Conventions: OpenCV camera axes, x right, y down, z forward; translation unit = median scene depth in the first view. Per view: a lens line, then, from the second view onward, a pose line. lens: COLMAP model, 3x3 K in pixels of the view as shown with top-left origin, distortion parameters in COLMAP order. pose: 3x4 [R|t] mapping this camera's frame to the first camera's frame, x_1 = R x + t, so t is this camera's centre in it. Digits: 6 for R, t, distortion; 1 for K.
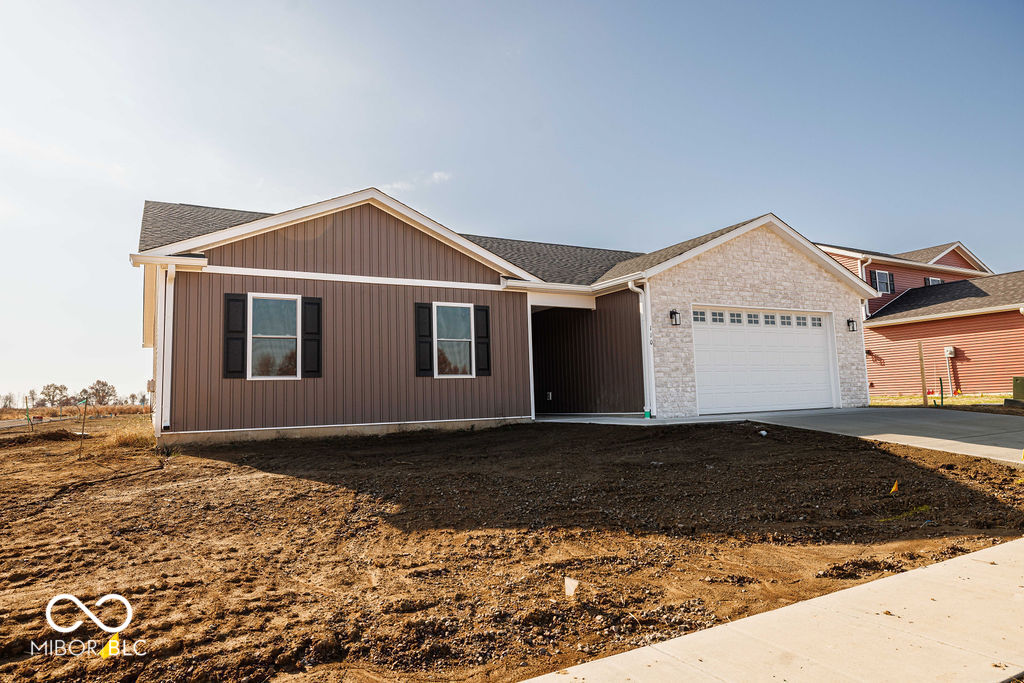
lens RADIAL K [[652.6, 0, 514.9], [0, 652.6, 345.5], [0, 0, 1]] dist [0.000021, 0.002144]
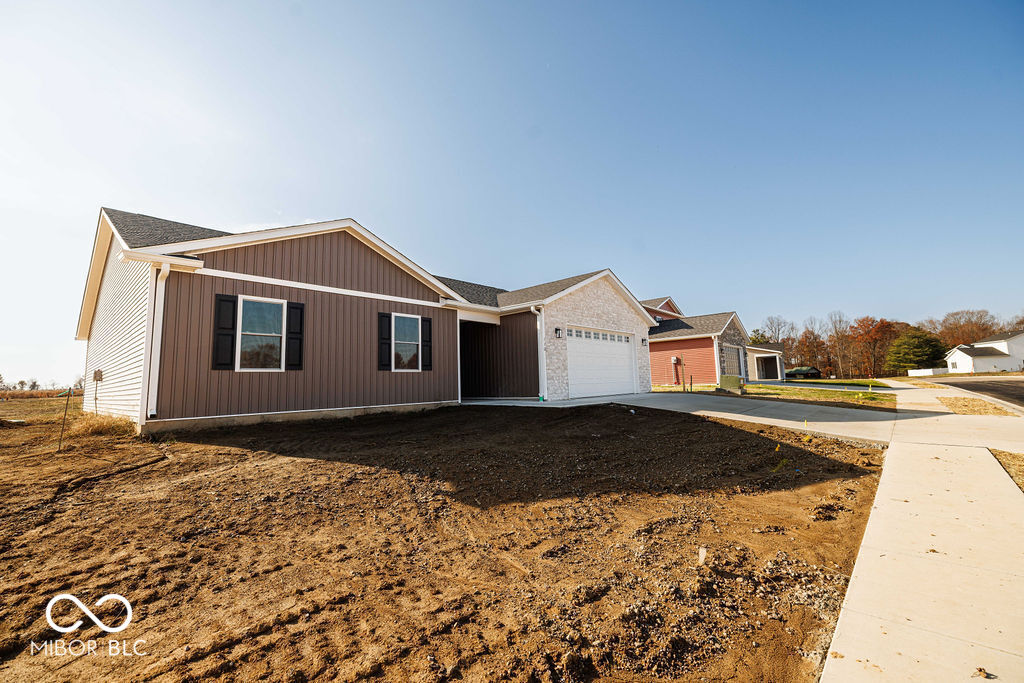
lens RADIAL K [[427.7, 0, 513.9], [0, 427.7, 335.9], [0, 0, 1]] dist [0.000652, 0.000556]
pose [[0.946231, 0.039888, 0.321023, -0.395973], [-0.028938, 0.998827, -0.038813, 0.012935], [-0.322194, 0.027436, 0.946276, 0.289953]]
